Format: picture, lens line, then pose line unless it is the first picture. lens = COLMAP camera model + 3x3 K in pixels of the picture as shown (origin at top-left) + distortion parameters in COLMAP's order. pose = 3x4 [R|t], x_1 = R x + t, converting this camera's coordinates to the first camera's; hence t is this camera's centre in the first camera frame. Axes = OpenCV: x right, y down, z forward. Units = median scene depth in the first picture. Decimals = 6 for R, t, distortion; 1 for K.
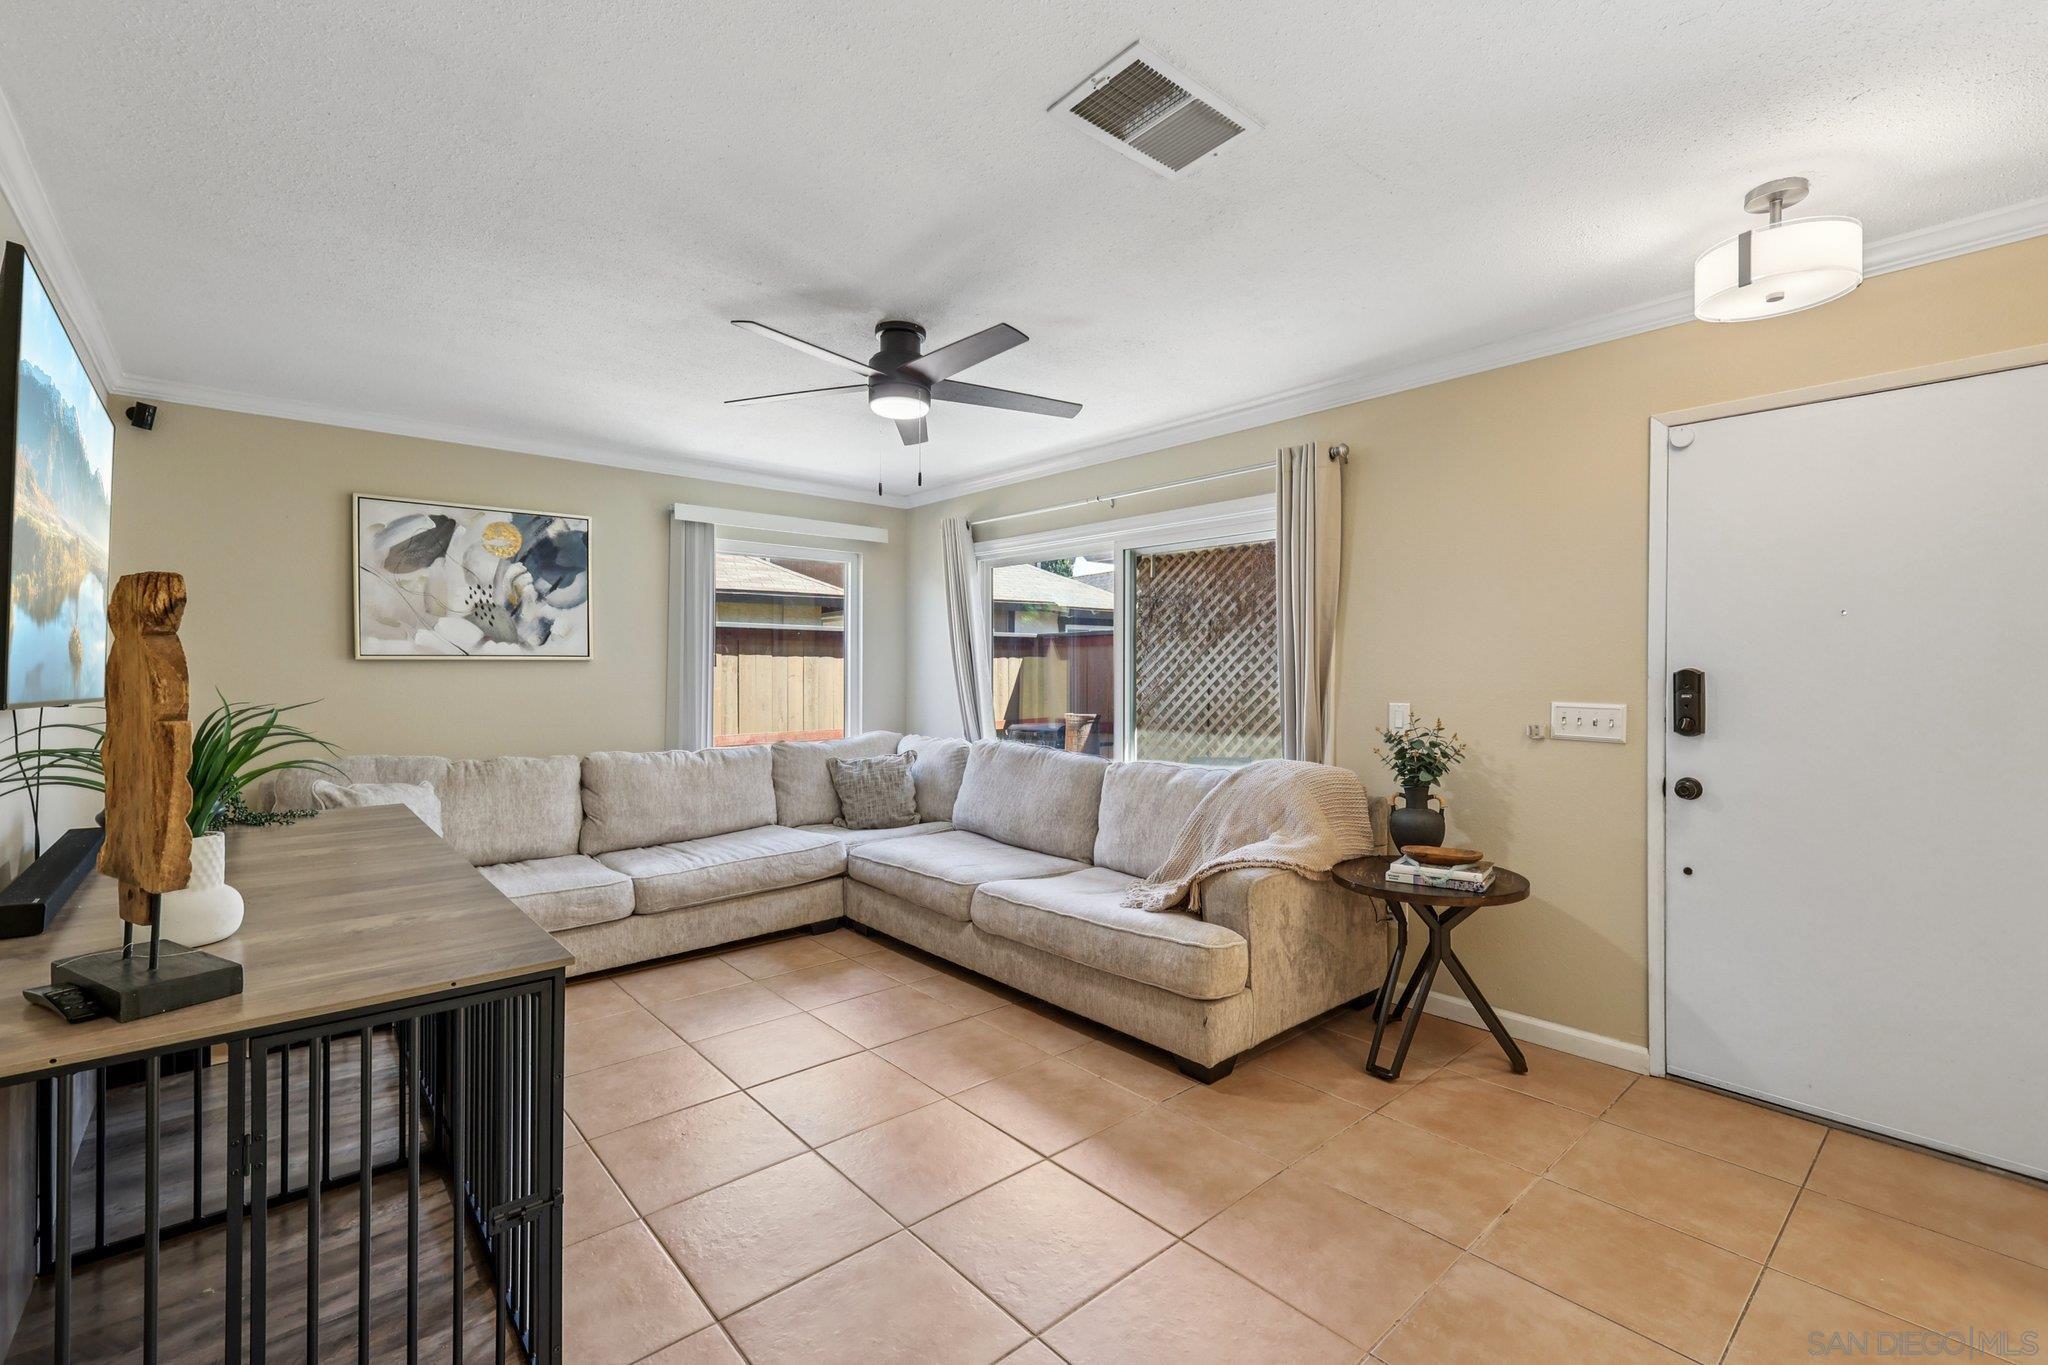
lens RADIAL K [[888.0, 0, 1023.2], [0, 888.0, 671.5], [0, 0, 1]] dist [0.002705, 0.000230]
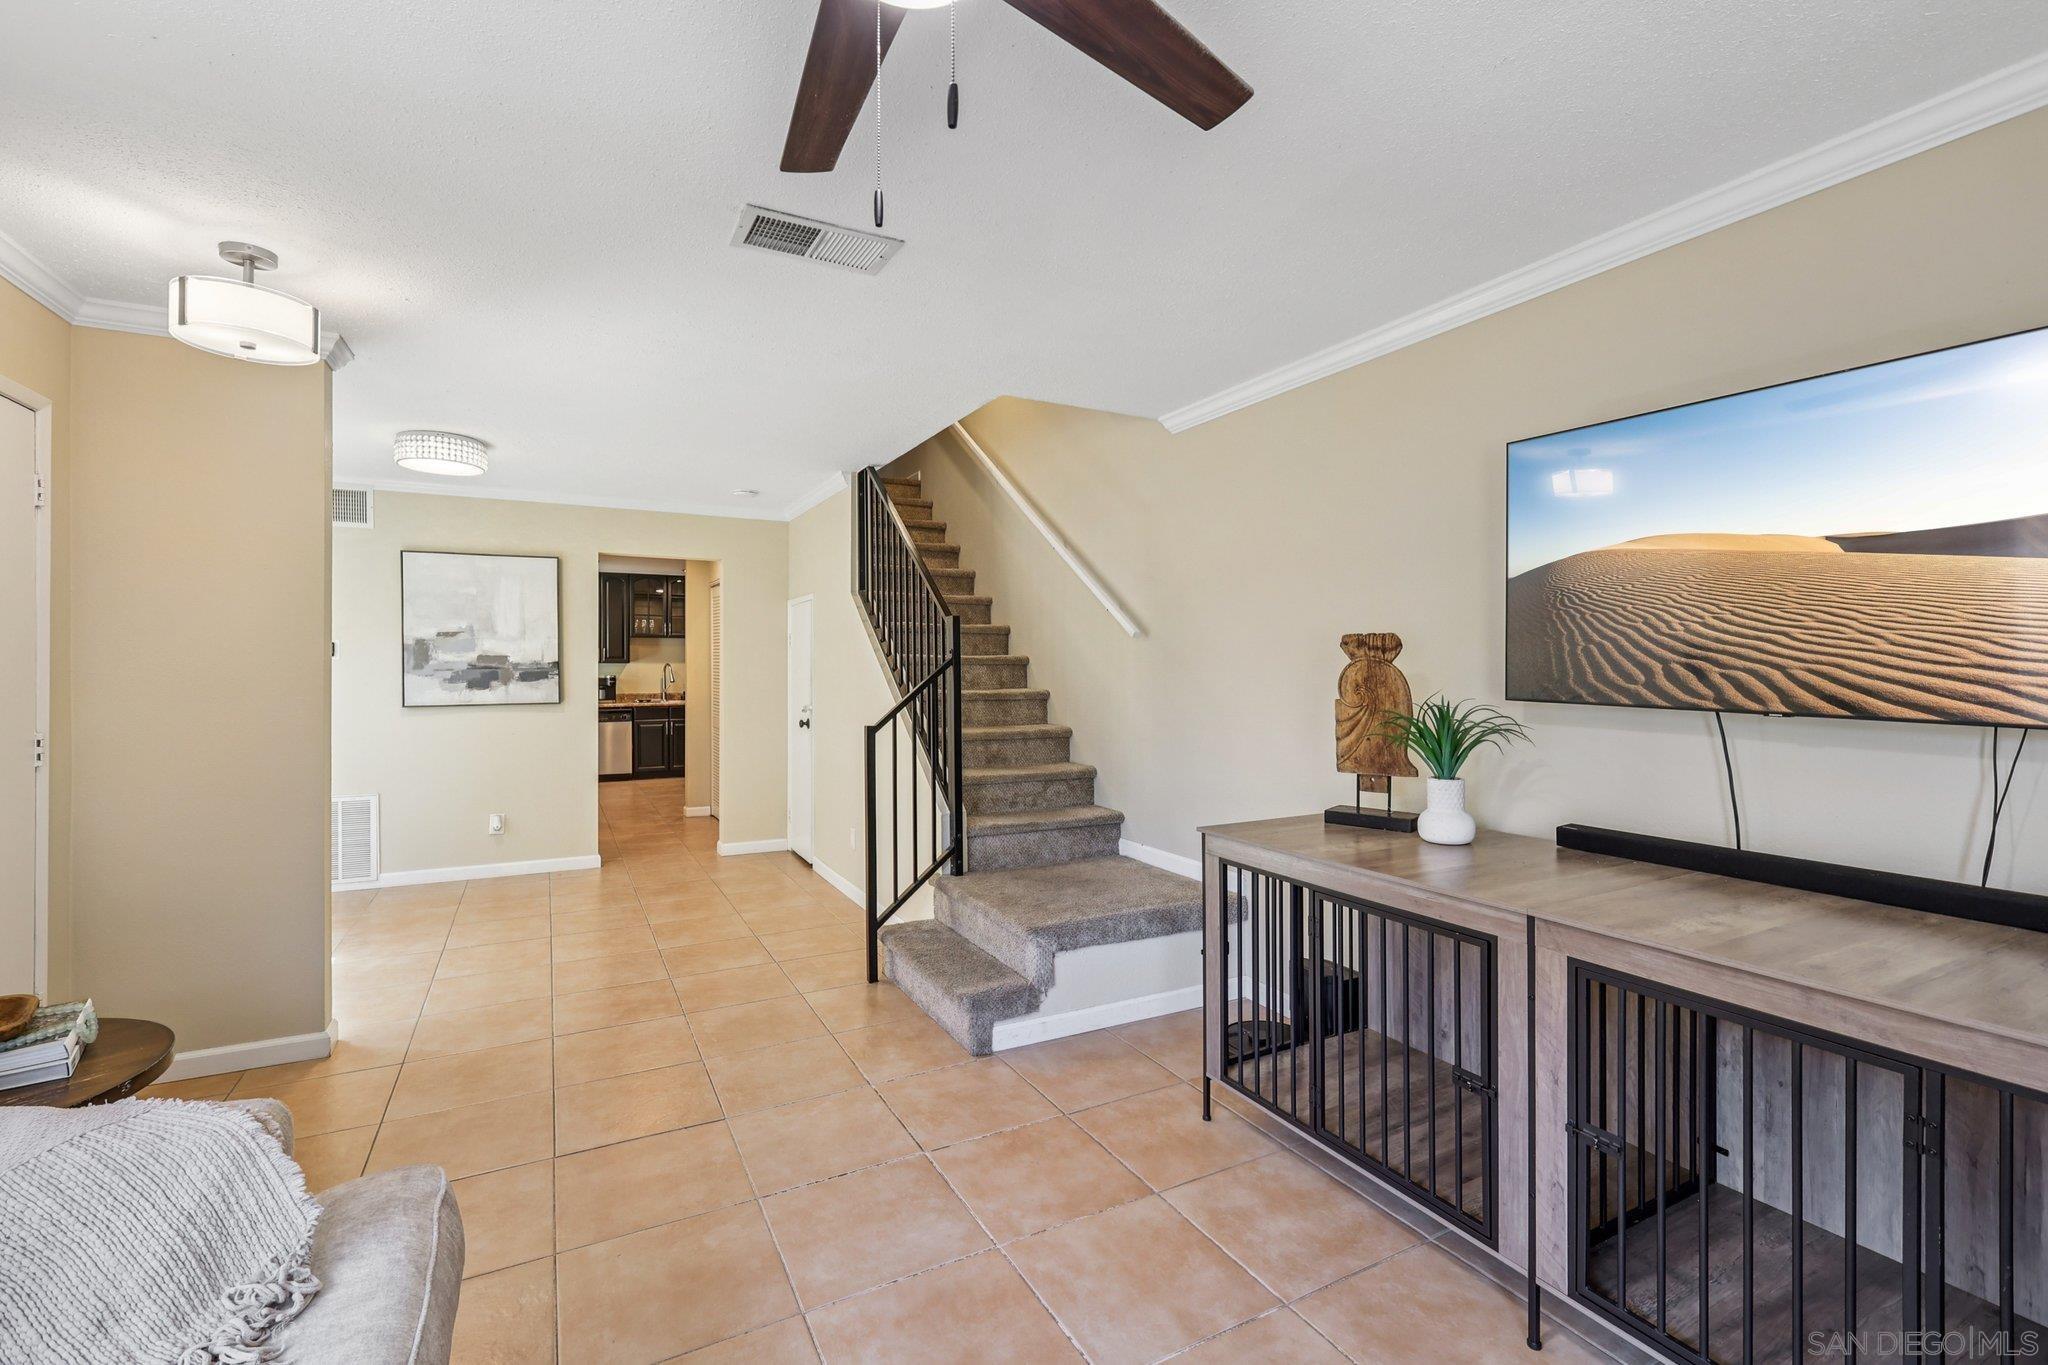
lens RADIAL K [[899.4, 0, 1027.3], [0, 899.4, 674.3], [0, 0, 1]] dist [-0.000074, -0.000115]
pose [[-0.973075, -0.003262, 0.230466, -0.191604], [-0.001173, 0.999957, 0.009200, -0.009146], [-0.230486, 0.008682, -0.973037, 0.958426]]
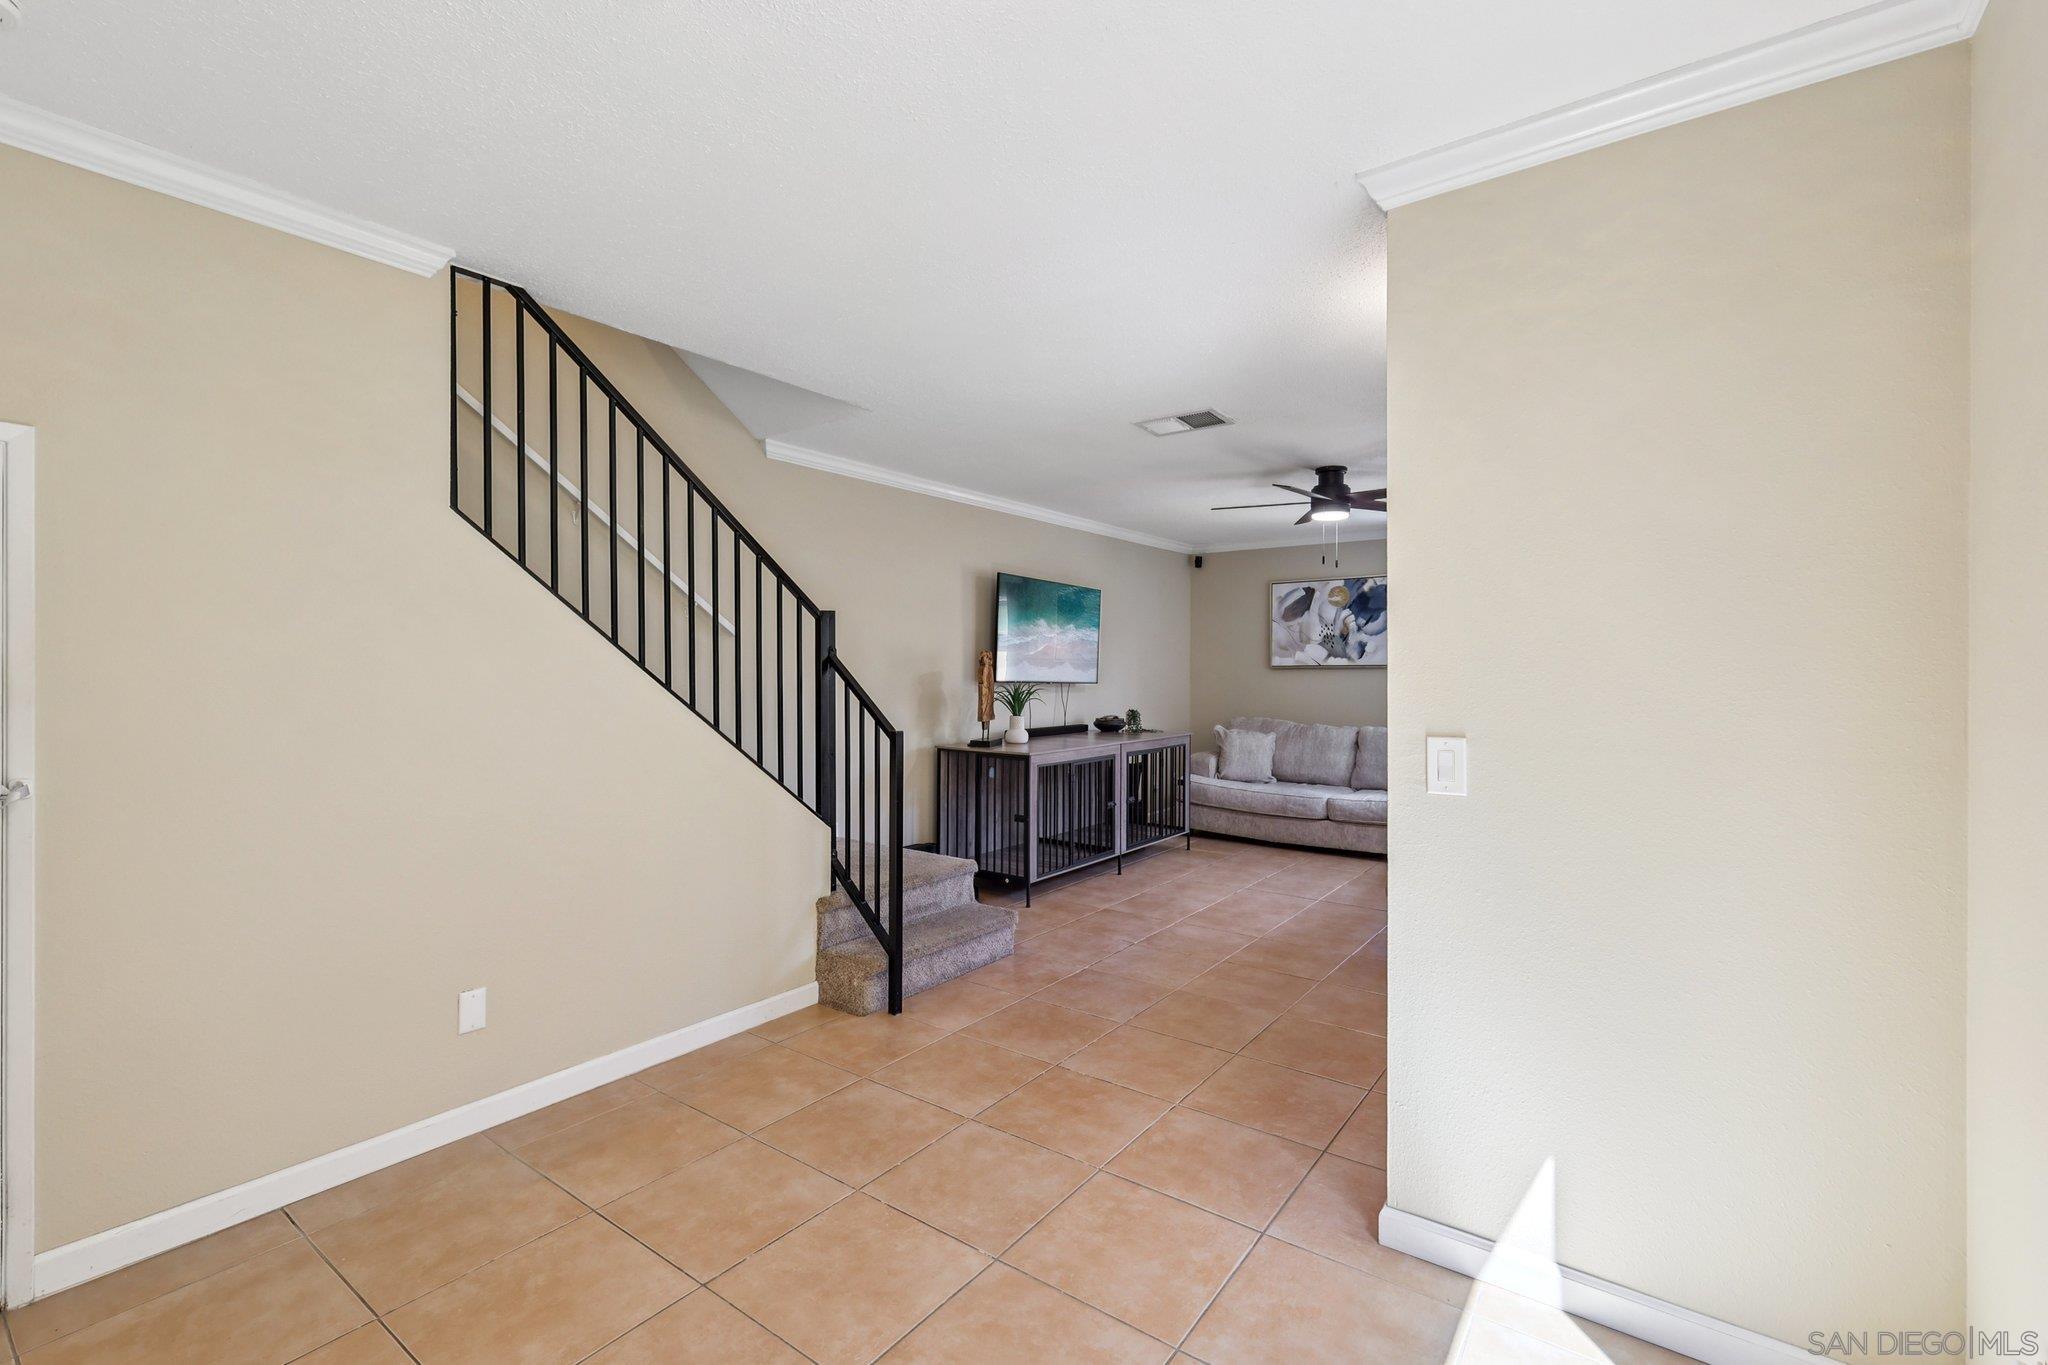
lens RADIAL K [[894.9, 0, 1030.3], [0, 894.9, 681.5], [0, 0, 1]] dist [0.002312, -0.000219]
pose [[0.219622, 0.011920, -0.975512, 0.974168], [-0.005534, 0.999924, 0.010972, -0.003136], [0.975569, 0.002989, 0.219671, 0.066301]]
